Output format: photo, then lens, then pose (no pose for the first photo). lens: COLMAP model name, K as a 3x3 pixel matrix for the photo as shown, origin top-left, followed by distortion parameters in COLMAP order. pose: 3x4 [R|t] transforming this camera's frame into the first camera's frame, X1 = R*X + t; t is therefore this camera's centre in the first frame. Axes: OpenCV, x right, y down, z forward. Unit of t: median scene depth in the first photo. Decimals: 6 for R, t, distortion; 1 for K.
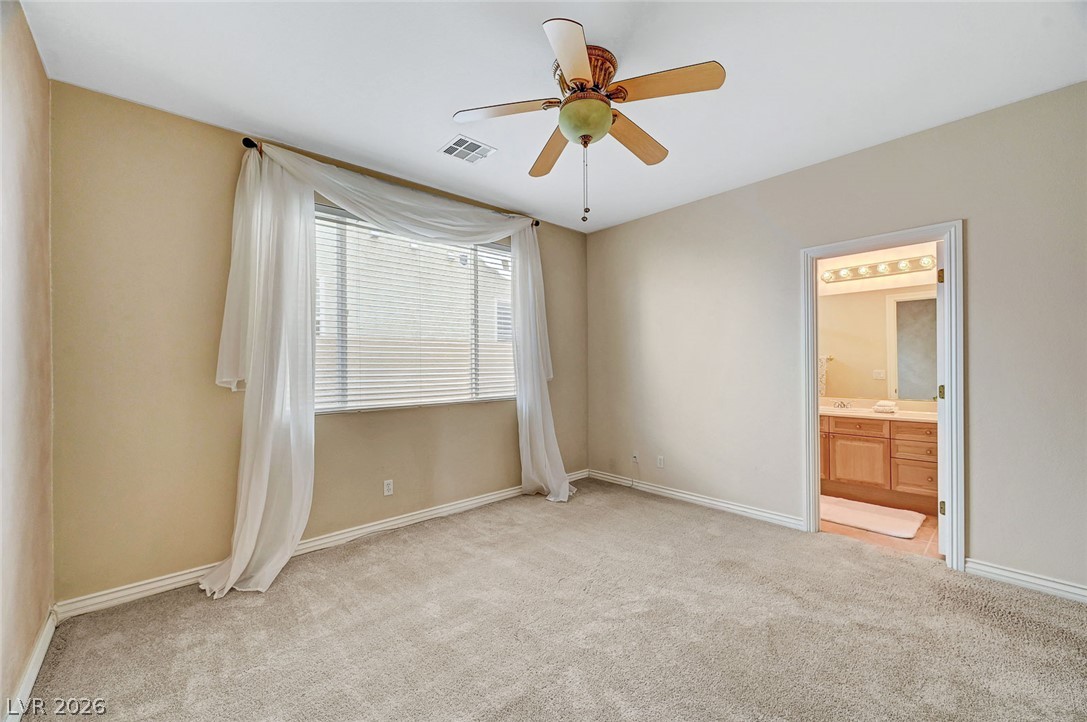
lens RADIAL K [[429.0, 0, 544.5], [0, 429.0, 362.7], [0, 0, 1]] dist [-0.002671, 0.000870]
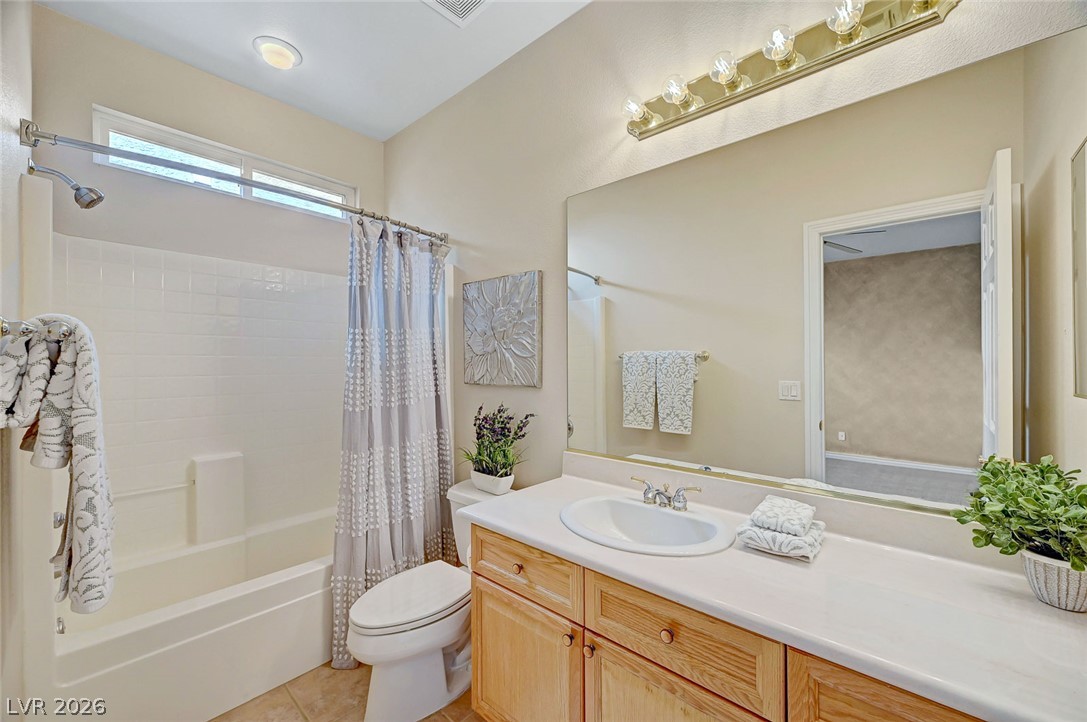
lens RADIAL K [[429.0, 0, 541.6], [0, 429.0, 362.9], [0, 0, 1]] dist [-0.002671, 0.000870]
pose [[0.994527, 0.006673, 0.104268, 0.421918], [-0.007213, 0.999962, 0.004804, -0.003316], [-0.104232, -0.005529, 0.994538, 0.510814]]
